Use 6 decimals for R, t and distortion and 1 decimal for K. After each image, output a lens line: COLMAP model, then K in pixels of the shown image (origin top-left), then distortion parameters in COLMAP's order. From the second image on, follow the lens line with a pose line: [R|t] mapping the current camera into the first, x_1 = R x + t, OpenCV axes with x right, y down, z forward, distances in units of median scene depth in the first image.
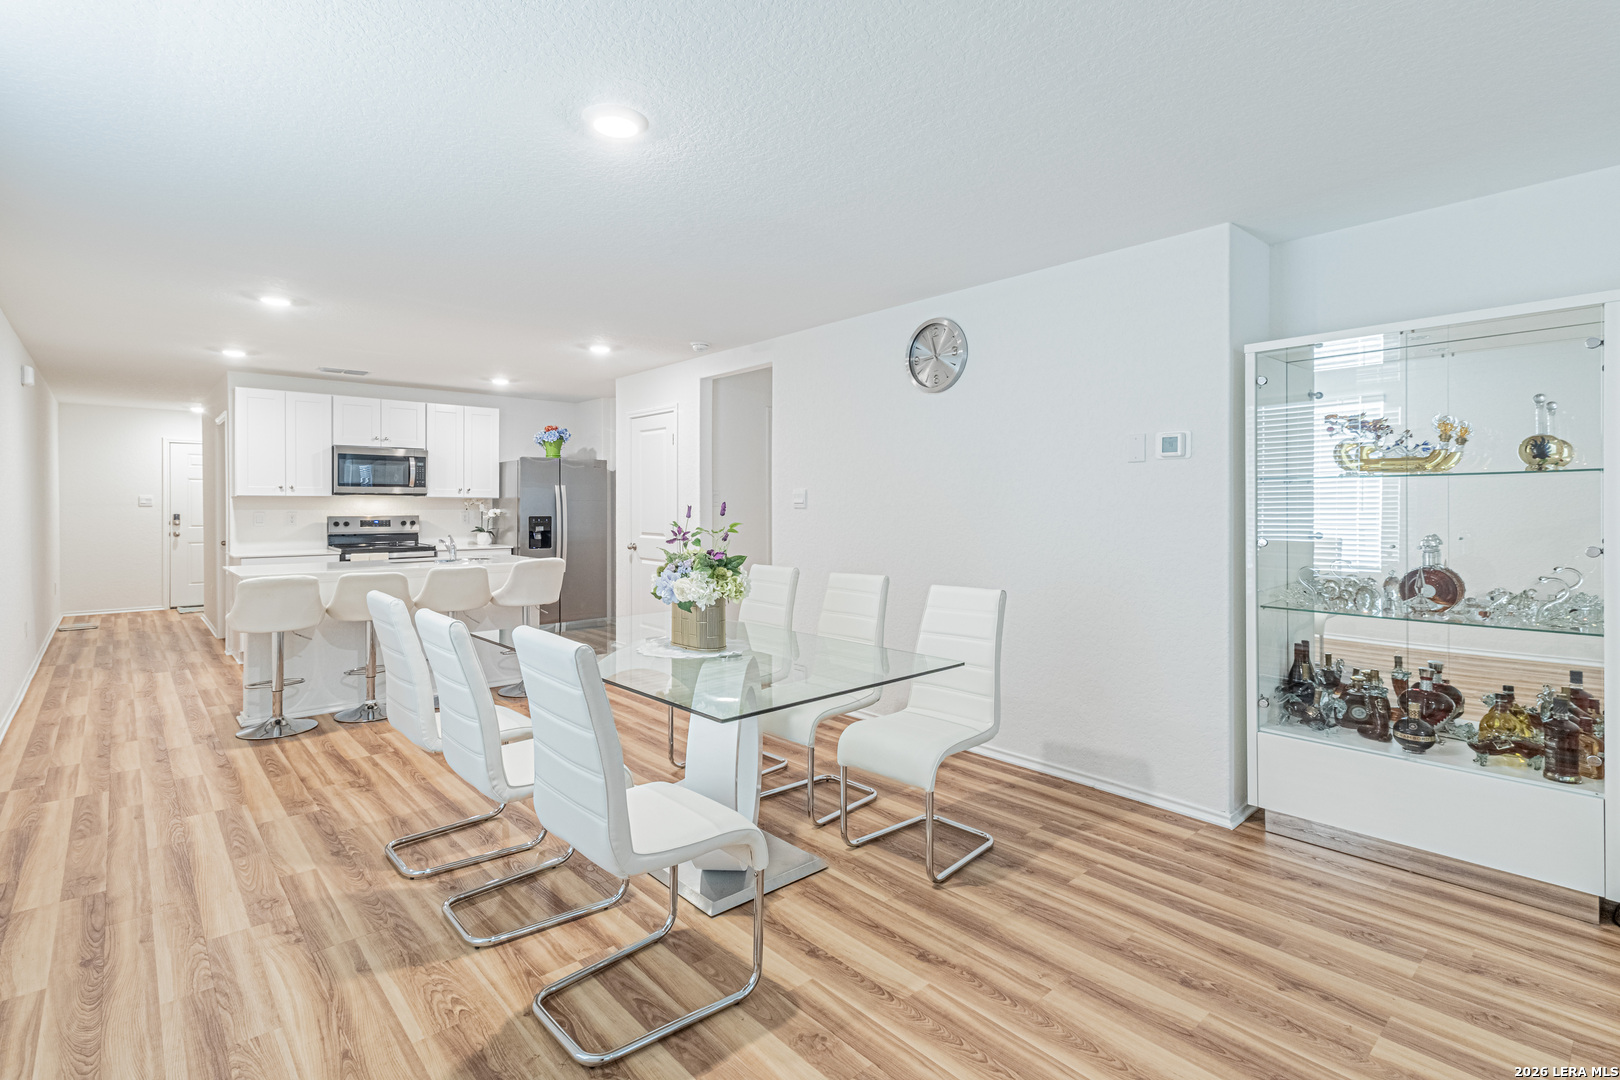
lens RADIAL K [[753.1, 0, 808.8], [0, 753.1, 507.2], [0, 0, 1]] dist [0.002029, -0.000978]
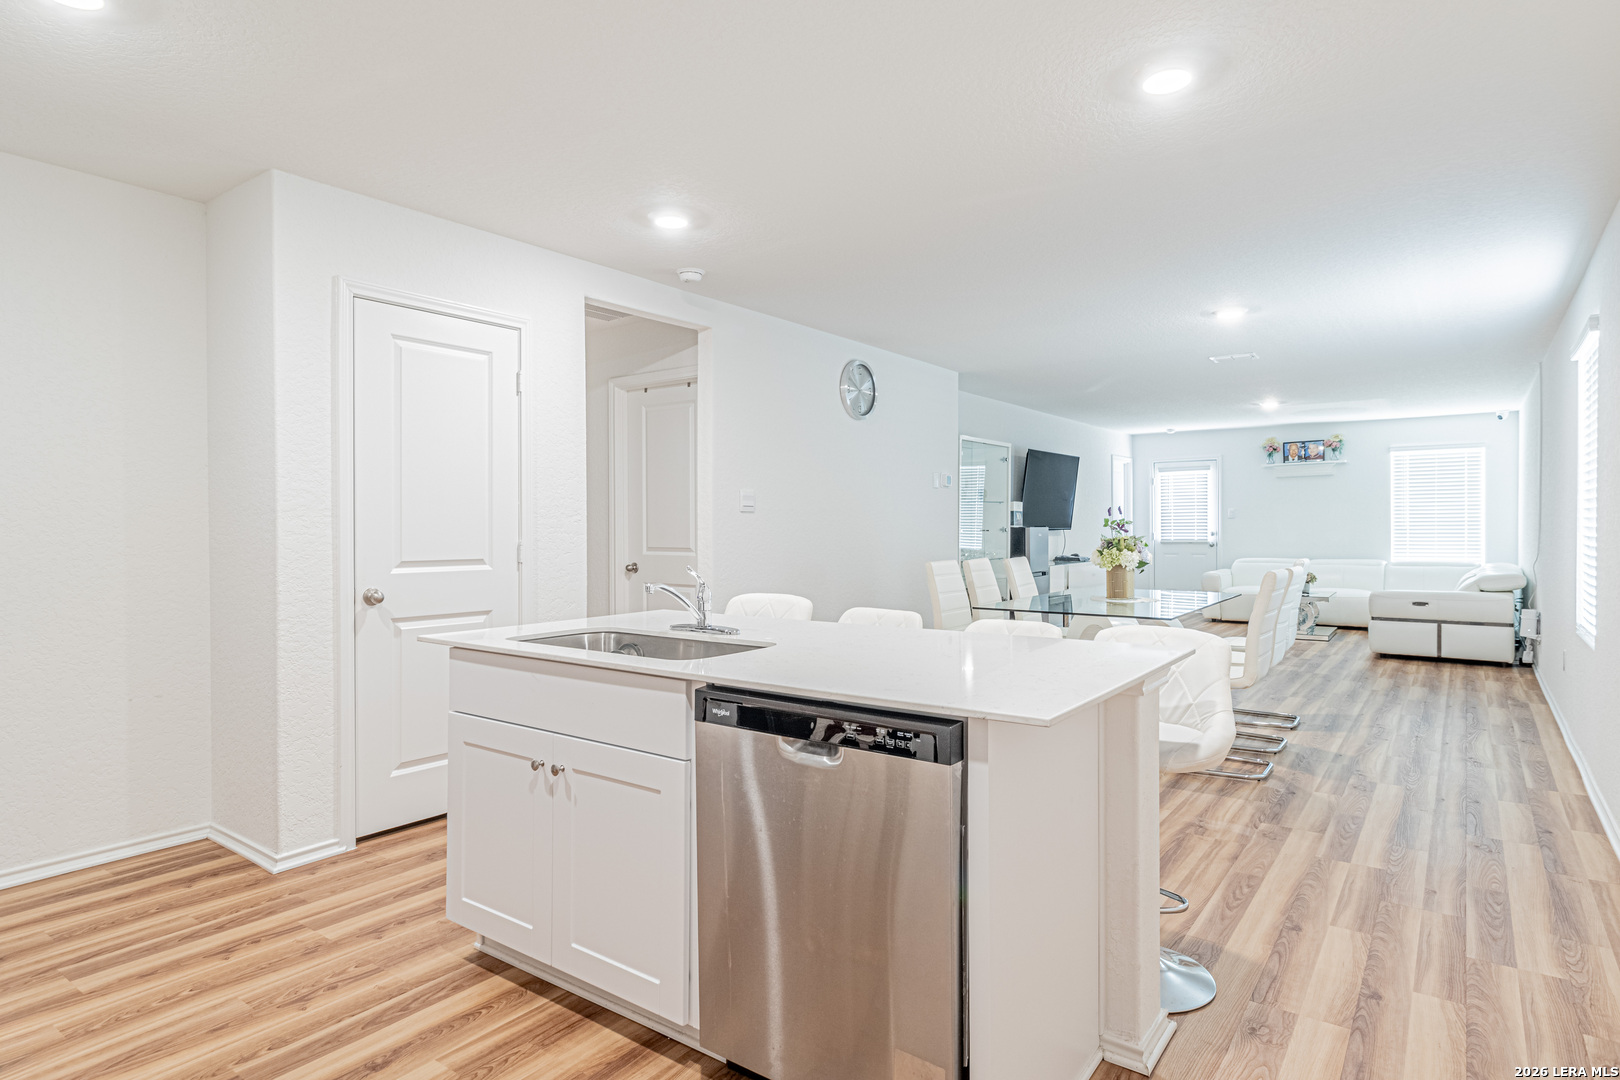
lens RADIAL K [[883.4, 0, 811.0], [0, 883.4, 538.5], [0, 0, 1]] dist [-0.000501, 0.002386]
pose [[-0.189381, -0.013998, 0.981804, -1.754710], [0.005764, 0.999865, 0.015368, 0.024145], [-0.981887, 0.008569, -0.189275, 1.901344]]
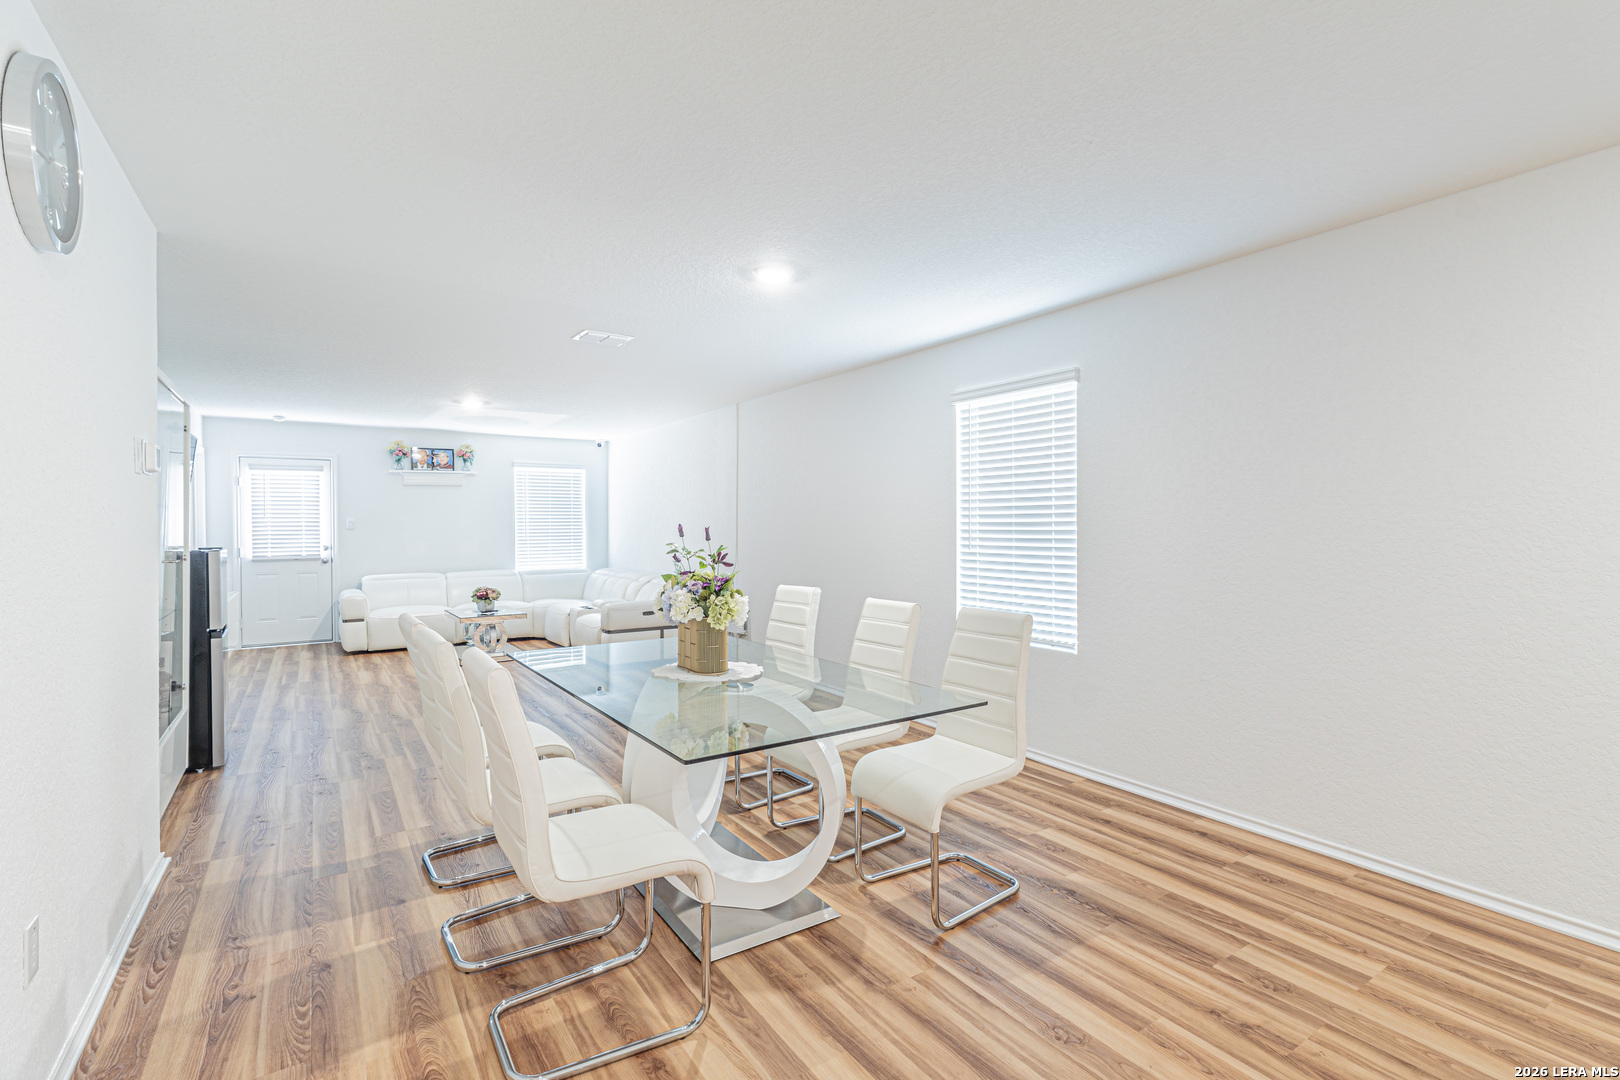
lens RADIAL K [[753.1, 0, 796.0], [0, 753.1, 523.1], [0, 0, 1]] dist [0.002029, -0.000978]
pose [[-0.985916, 0.004127, 0.167192, -0.418567], [0.003872, 0.999991, -0.001853, -0.007009], [-0.167199, -0.001179, -0.985923, 1.881965]]
